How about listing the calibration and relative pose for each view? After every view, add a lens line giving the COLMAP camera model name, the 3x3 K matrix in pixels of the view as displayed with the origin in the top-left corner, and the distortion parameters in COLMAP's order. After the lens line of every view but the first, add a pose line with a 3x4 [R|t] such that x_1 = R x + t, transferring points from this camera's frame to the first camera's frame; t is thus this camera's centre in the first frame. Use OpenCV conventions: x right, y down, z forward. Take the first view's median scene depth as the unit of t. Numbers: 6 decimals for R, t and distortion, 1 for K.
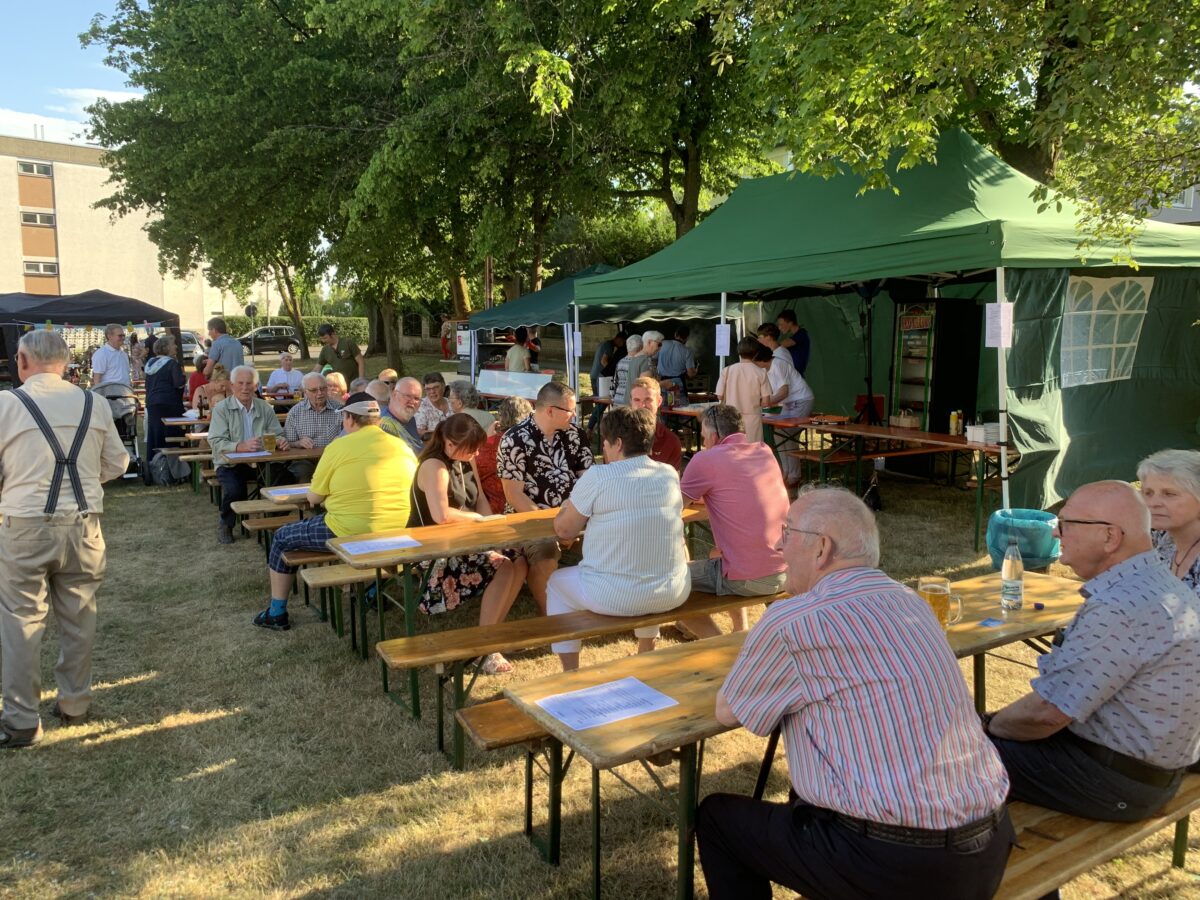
lens RADIAL K [[919.6, 0, 600.0], [0, 919.6, 450.0], [0, 0, 1]] dist [0.038211, -0.002853]
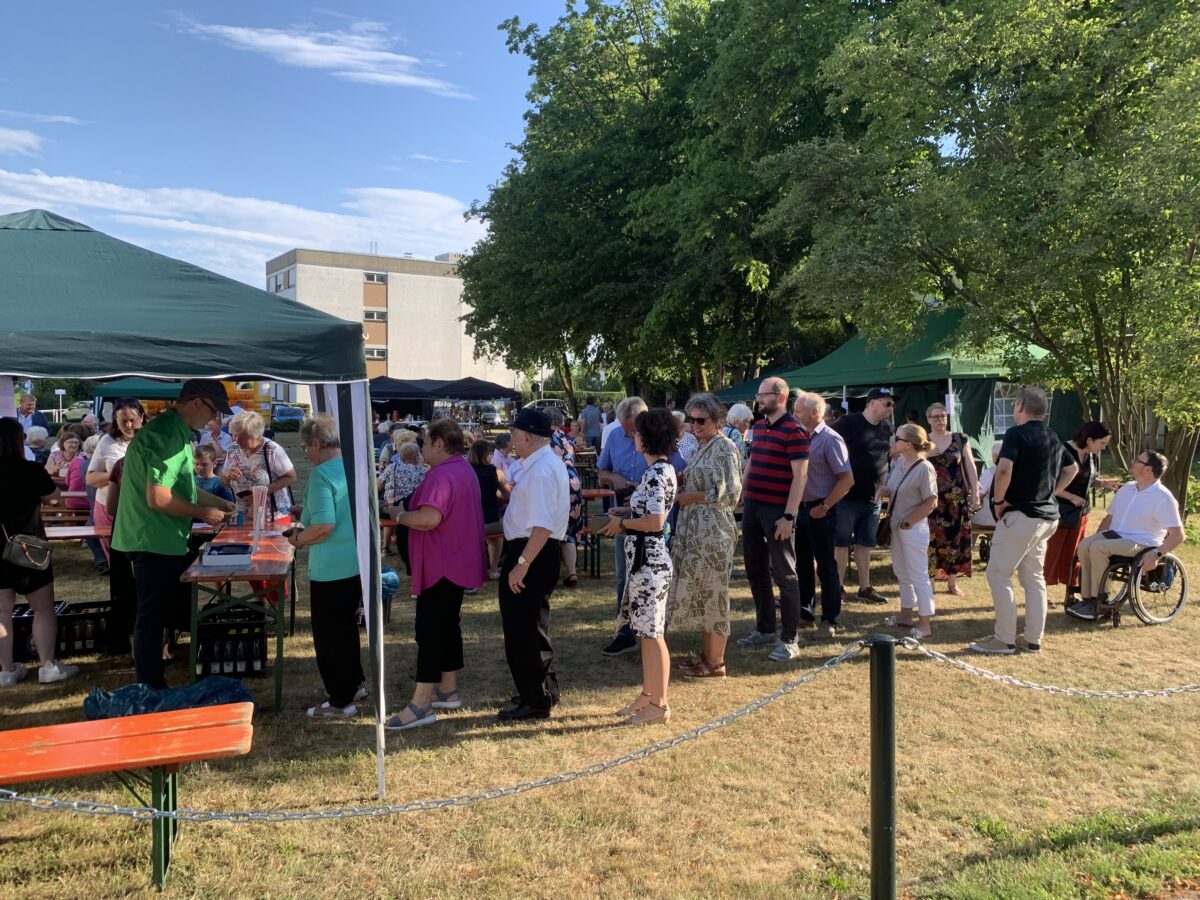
lens RADIAL K [[919.6, 0, 600.0], [0, 919.6, 450.0], [0, 0, 1]] dist [0.038211, -0.002853]
pose [[0.969056, 0.020694, -0.245971, 0.047968], [-0.039794, 0.996542, -0.072938, 0.049856], [0.243611, 0.080469, 0.966529, -0.393594]]
